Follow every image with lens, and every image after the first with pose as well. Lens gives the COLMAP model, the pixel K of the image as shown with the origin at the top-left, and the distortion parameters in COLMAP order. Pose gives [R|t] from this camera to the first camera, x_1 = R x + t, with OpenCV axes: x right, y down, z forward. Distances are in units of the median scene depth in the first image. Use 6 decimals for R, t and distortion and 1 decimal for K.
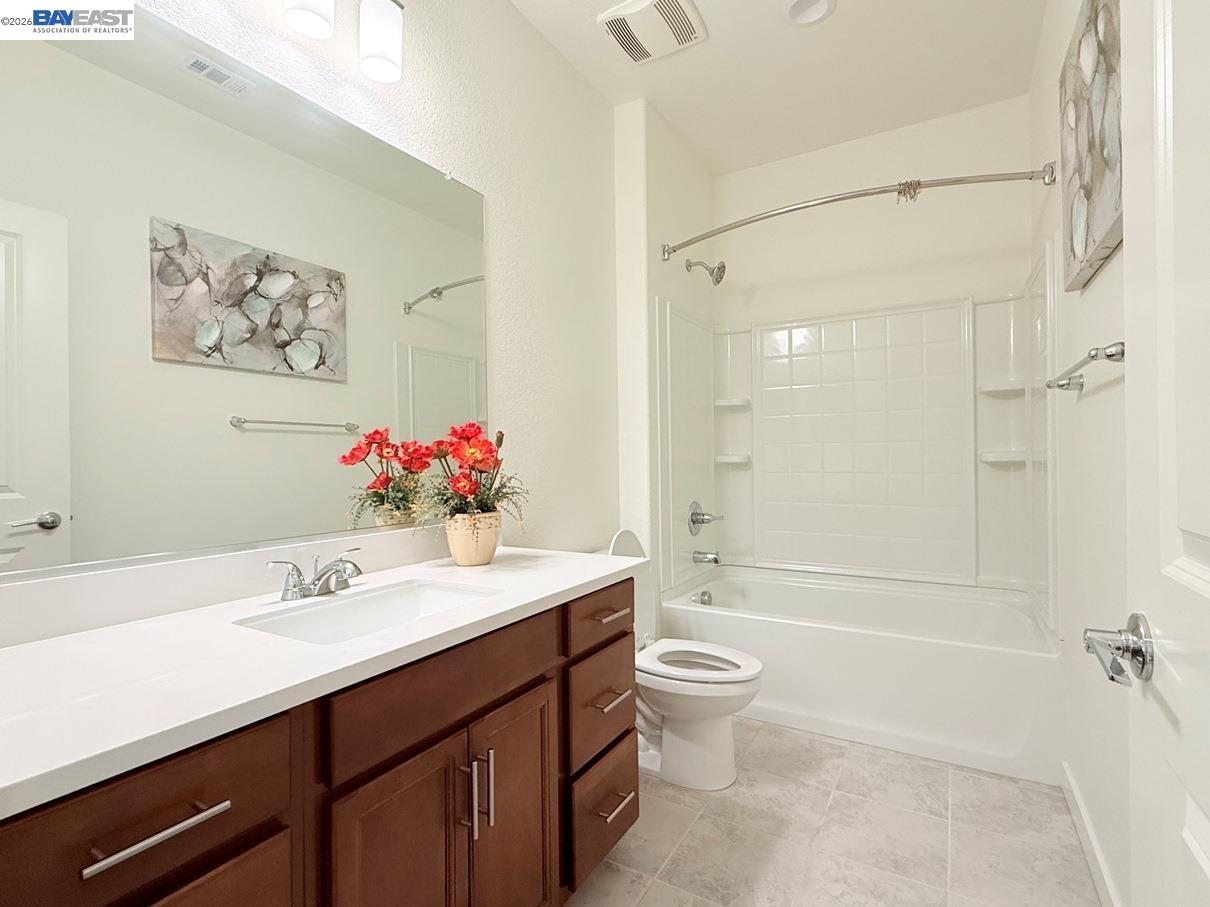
lens RADIAL K [[590.2, 0, 602.3], [0, 590.2, 456.4], [0, 0, 1]] dist [0.000786, -0.000425]
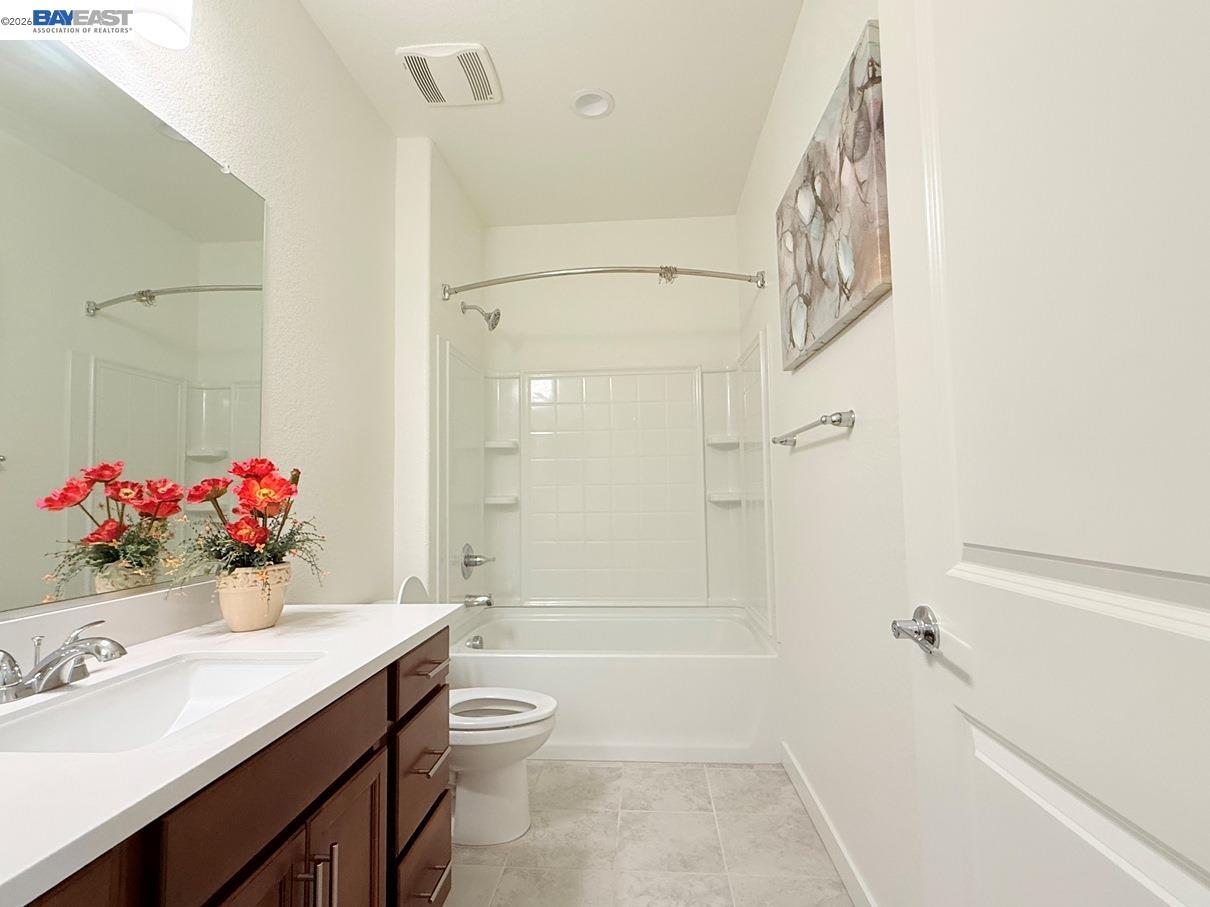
lens RADIAL K [[590.2, 0, 605.0], [0, 590.2, 454.5], [0, 0, 1]] dist [0.000786, -0.000425]
pose [[0.892738, 0.029214, 0.449628, -0.129015], [0.004410, 0.997281, -0.073554, 0.001632], [-0.450555, 0.067647, 0.890182, 0.018324]]
